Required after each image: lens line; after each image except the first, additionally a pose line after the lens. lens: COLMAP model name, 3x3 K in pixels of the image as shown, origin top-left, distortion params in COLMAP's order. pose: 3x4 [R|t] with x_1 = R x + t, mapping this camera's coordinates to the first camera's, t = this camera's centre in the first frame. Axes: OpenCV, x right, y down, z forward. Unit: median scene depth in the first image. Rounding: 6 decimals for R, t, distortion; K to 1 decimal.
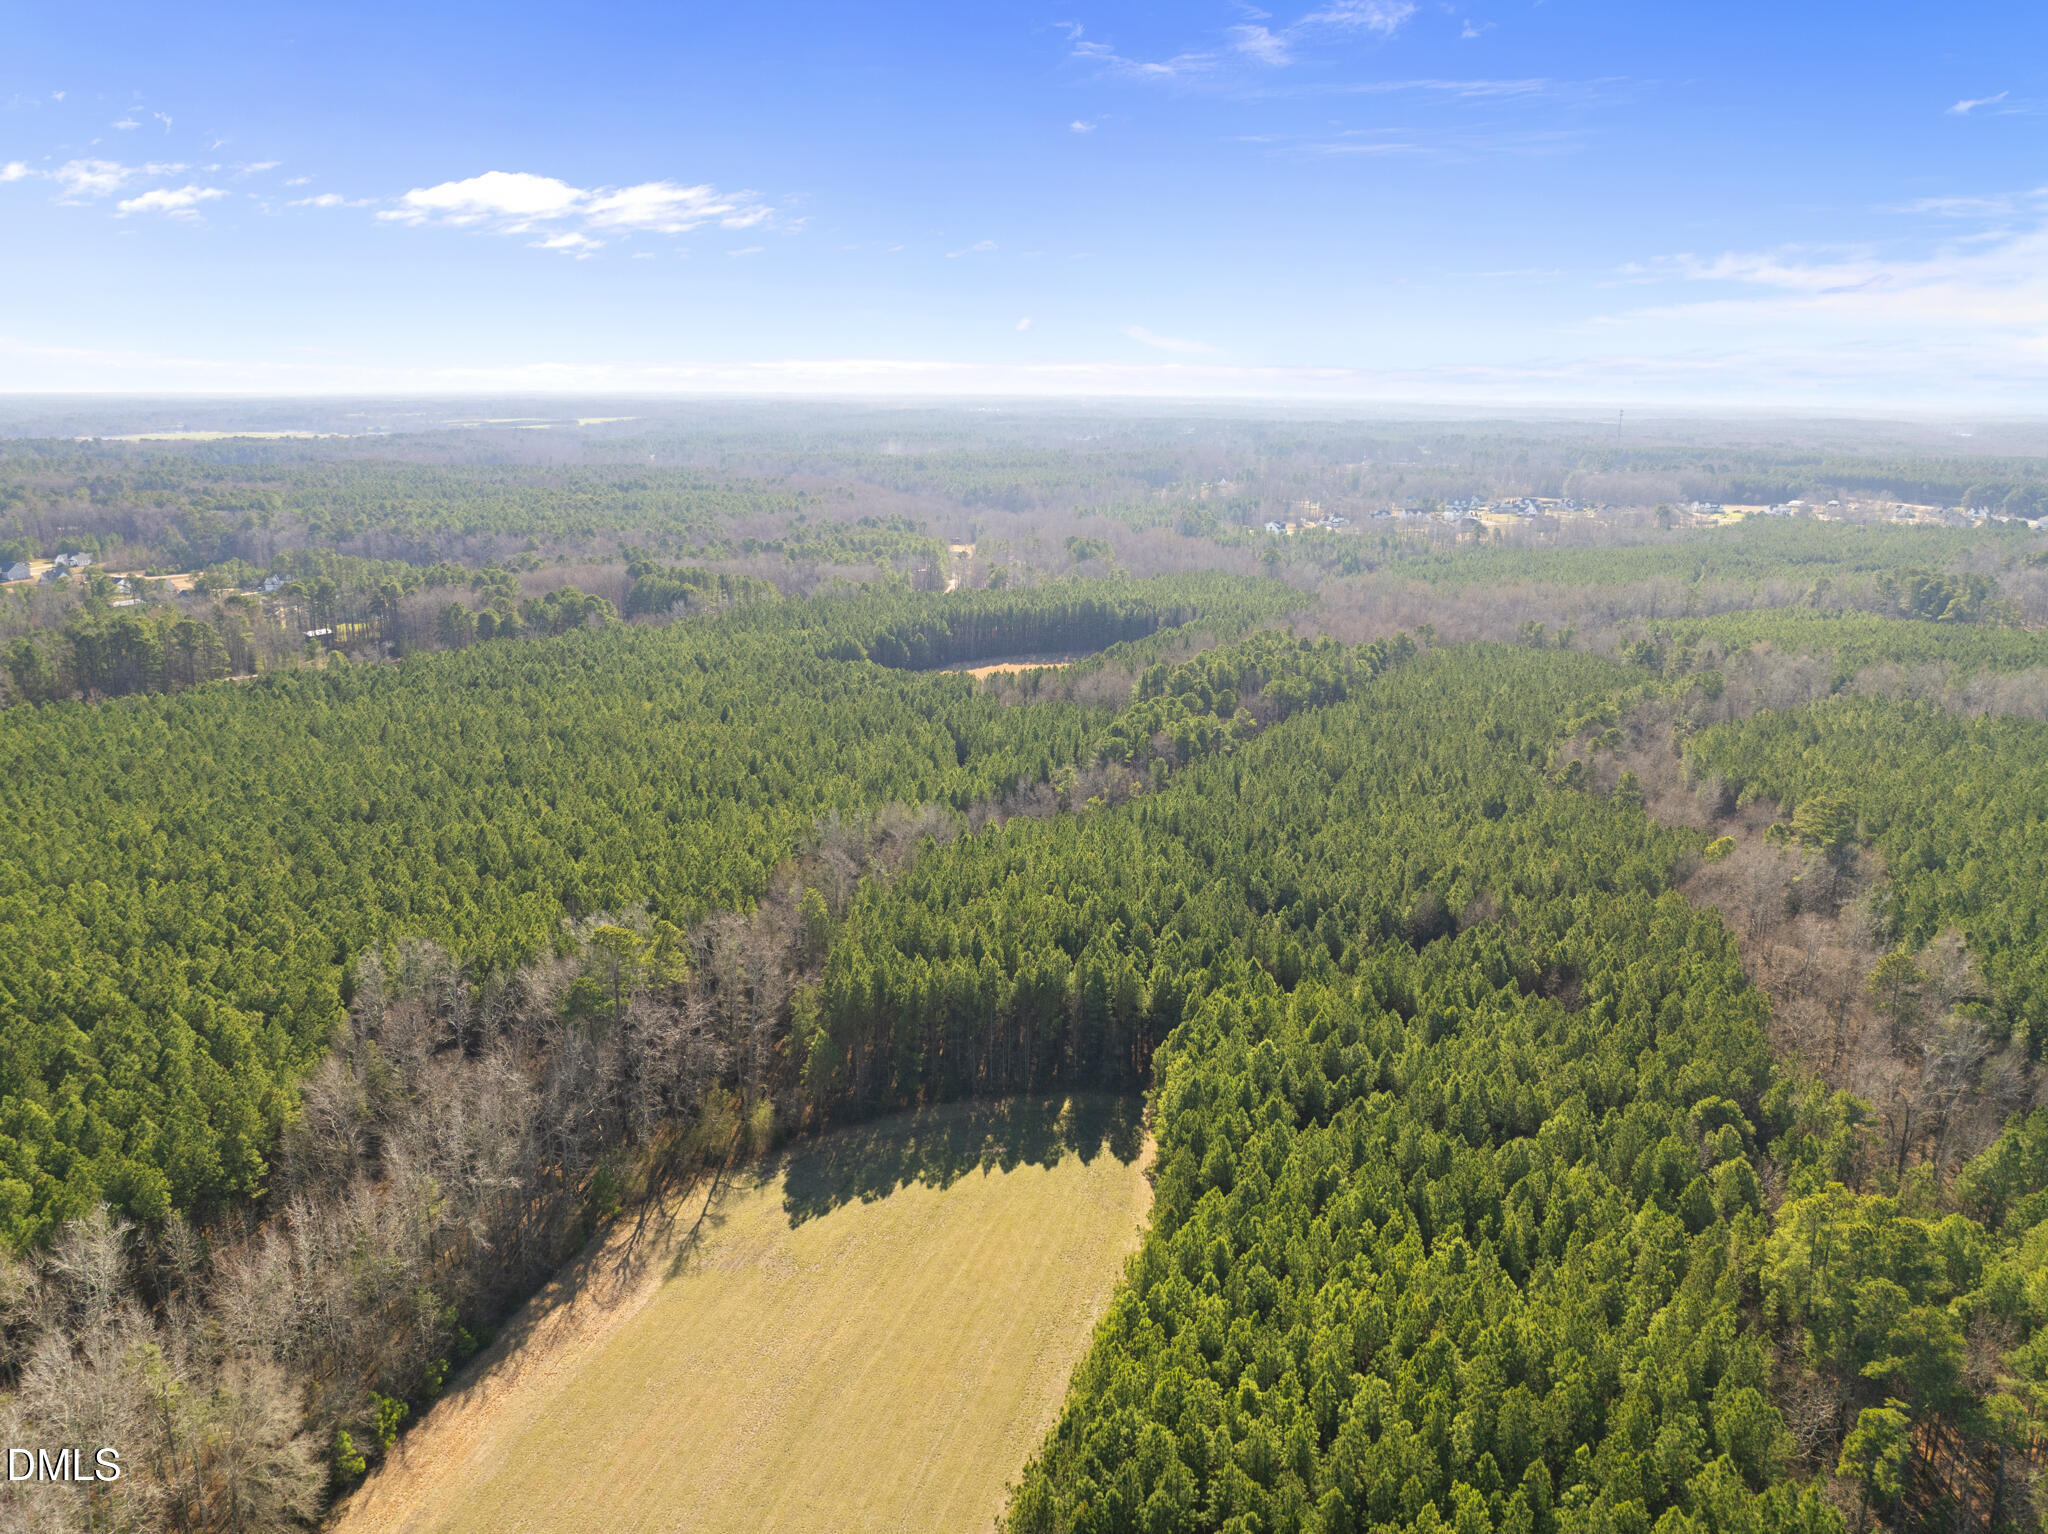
lens RADIAL K [[1435.8, 0, 1068.0], [0, 1435.8, 768.2], [0, 0, 1]] dist [0.004808, -0.036928]
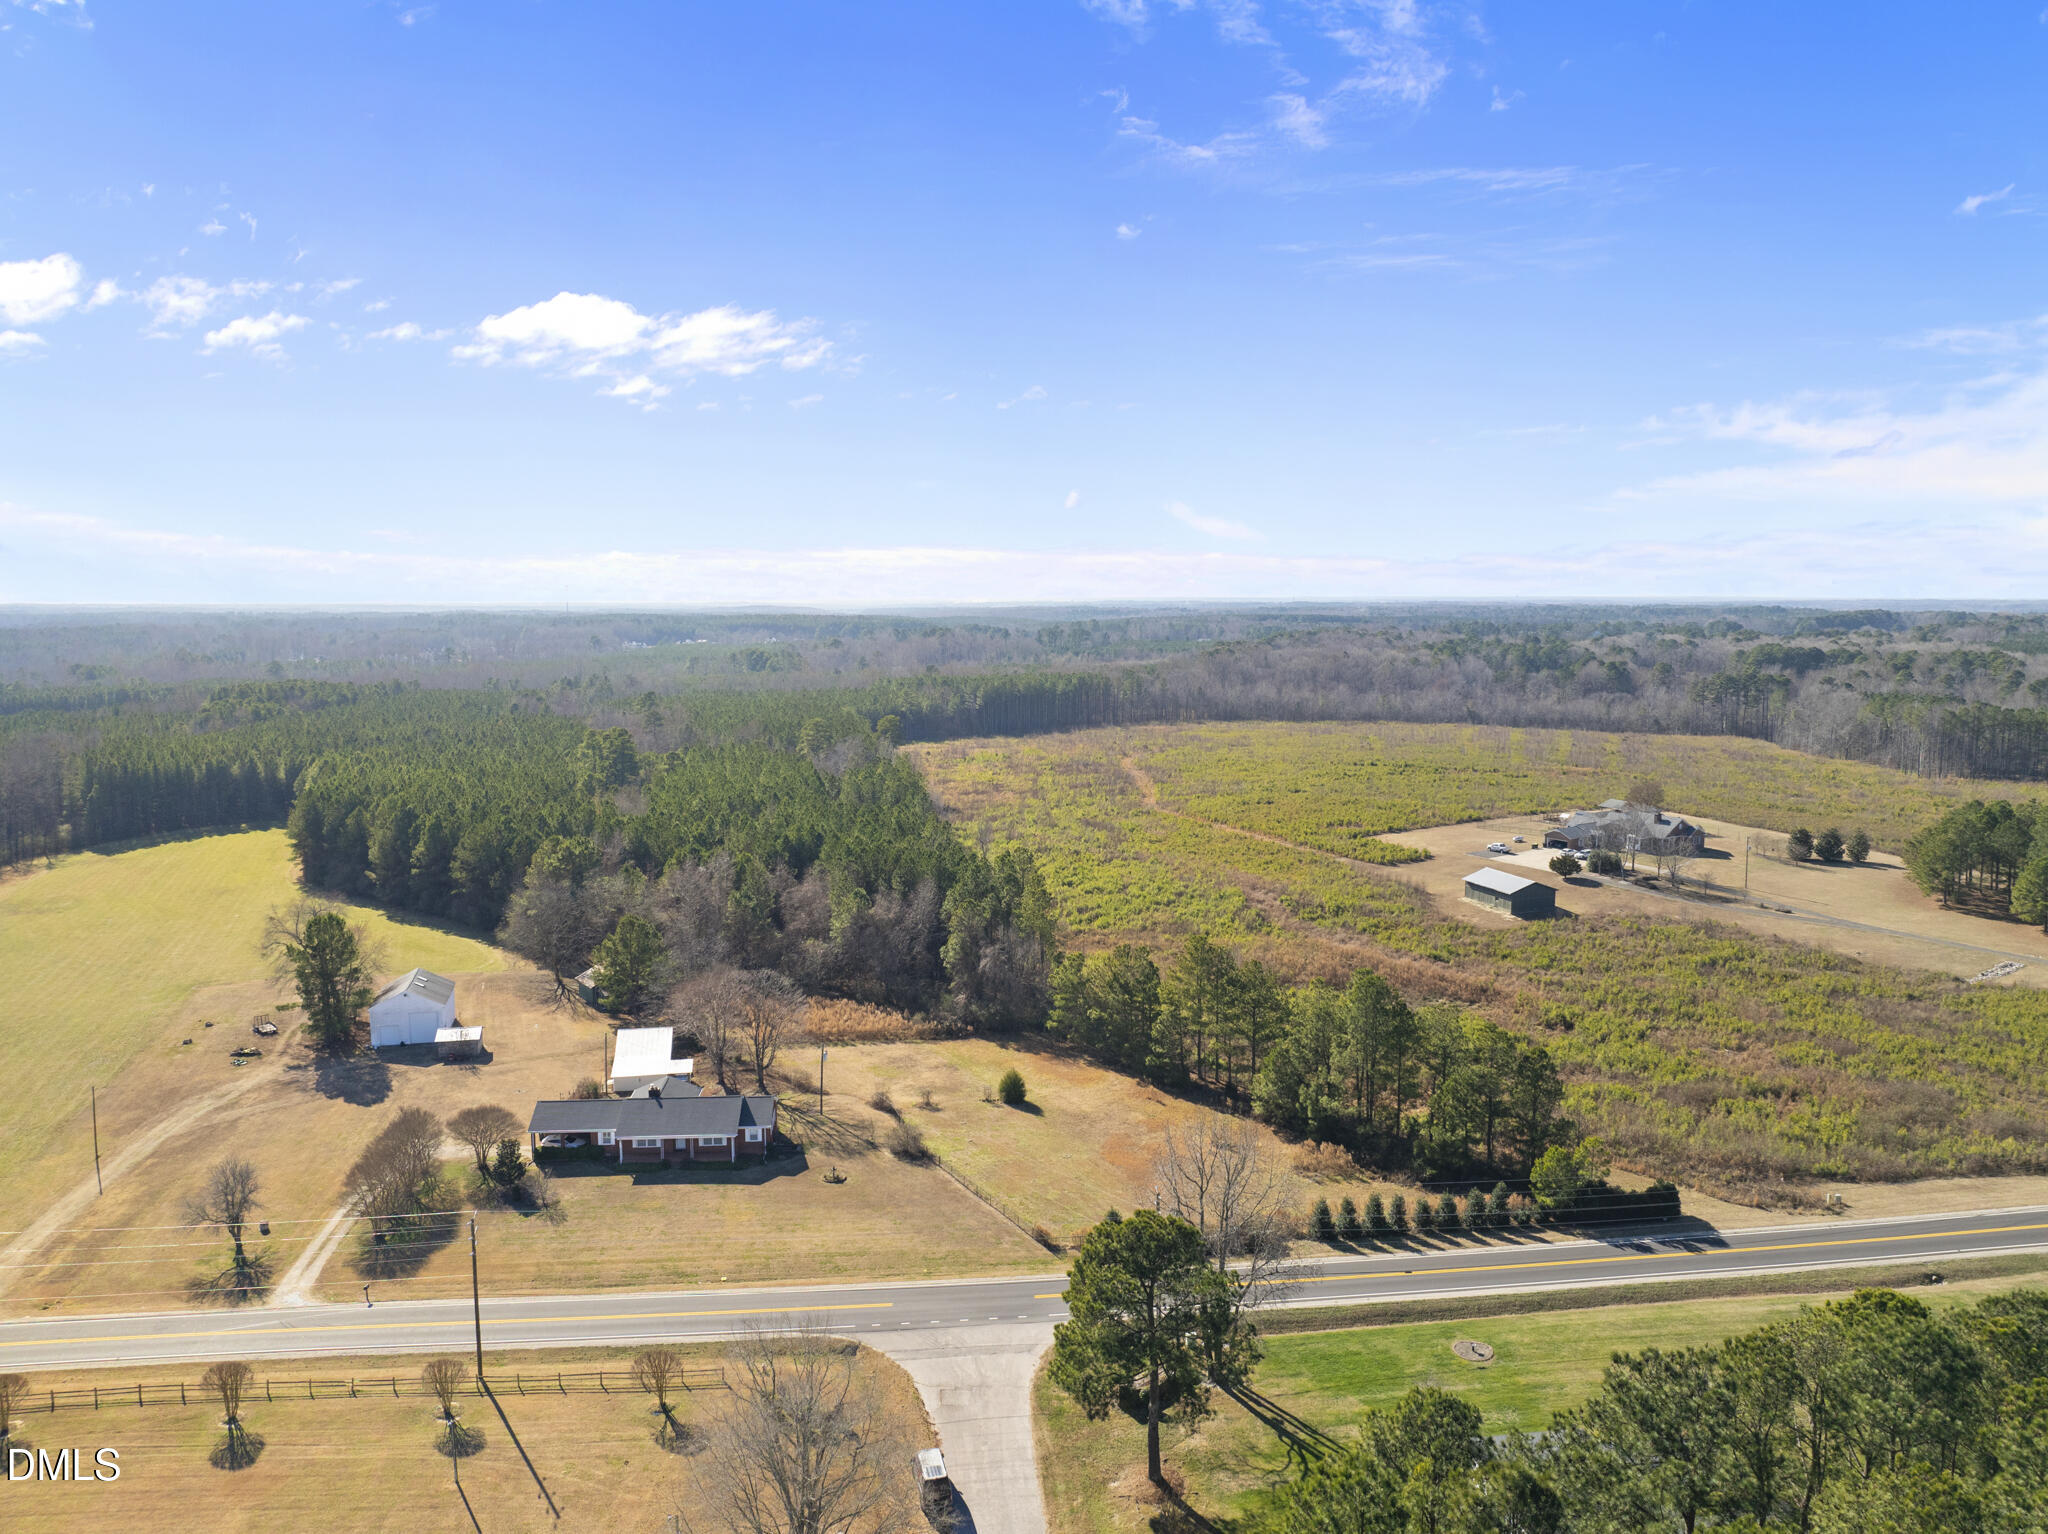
lens RADIAL K [[1442.1, 0, 1035.5], [0, 1442.1, 760.4], [0, 0, 1]] dist [-0.047194, 0.013317]
pose [[0.789279, -0.083389, 0.608346, -0.051809], [0.169744, 0.981759, -0.085655, 0.082228], [-0.590106, 0.170868, 0.789037, -0.181338]]
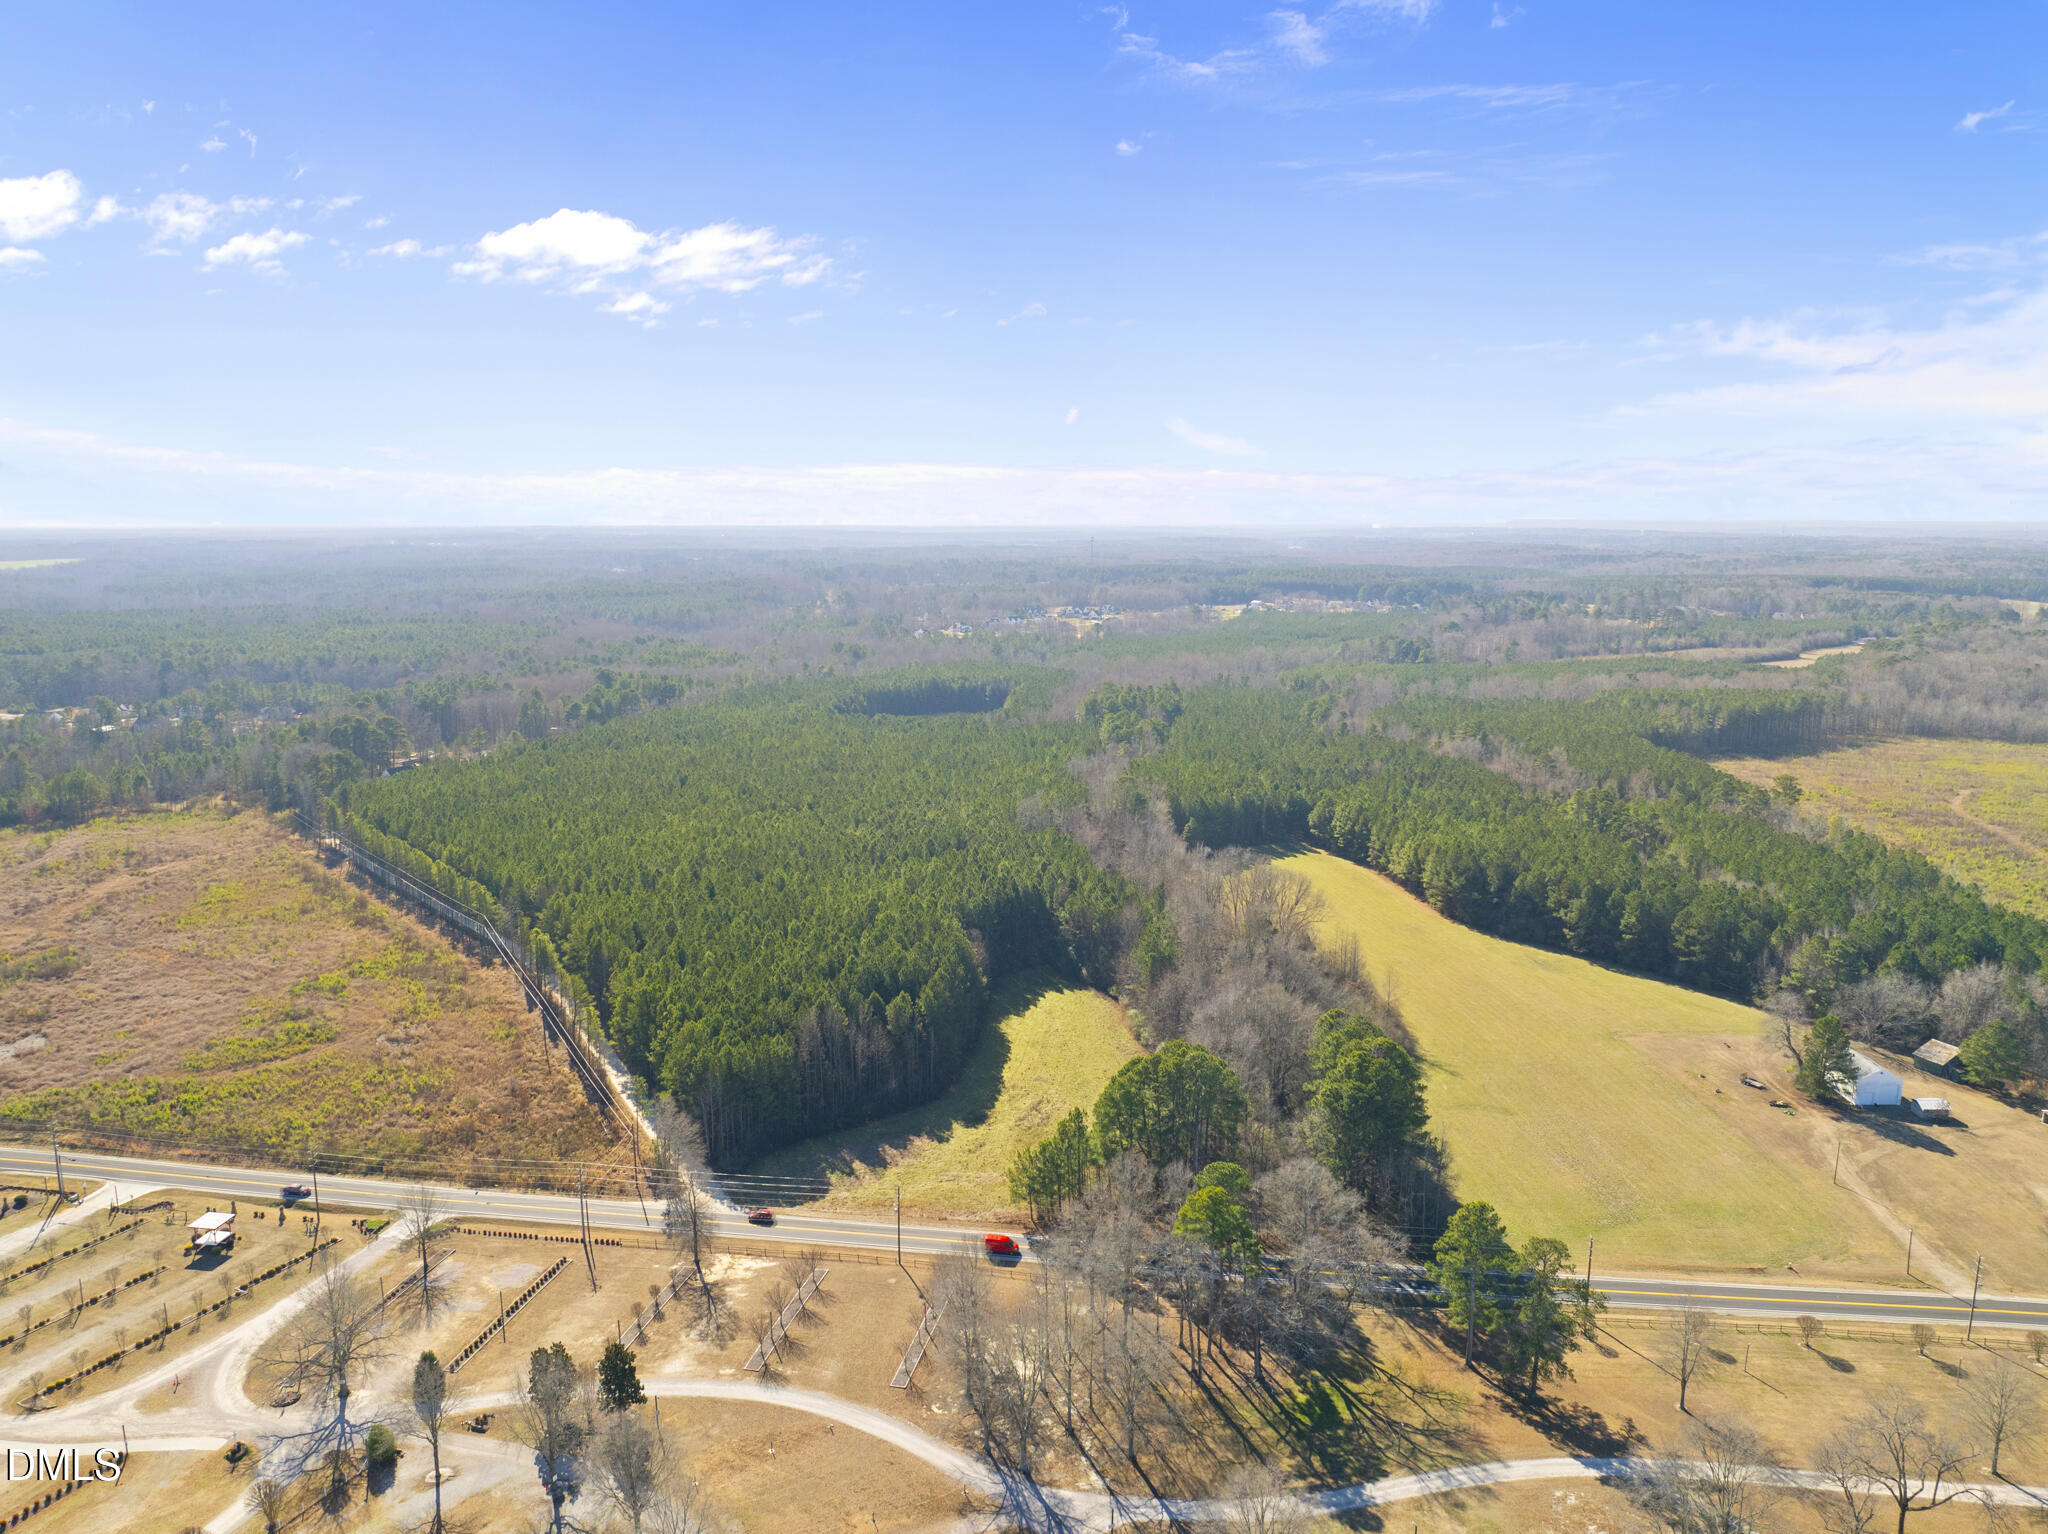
lens RADIAL K [[1442.1, 0, 1035.5], [0, 1442.1, 760.4], [0, 0, 1]] dist [-0.047194, 0.013317]
pose [[0.924732, -0.079159, 0.372297, -0.209922], [0.112505, 0.991275, -0.068679, 0.035930], [-0.363612, 0.105395, 0.925569, -0.182403]]
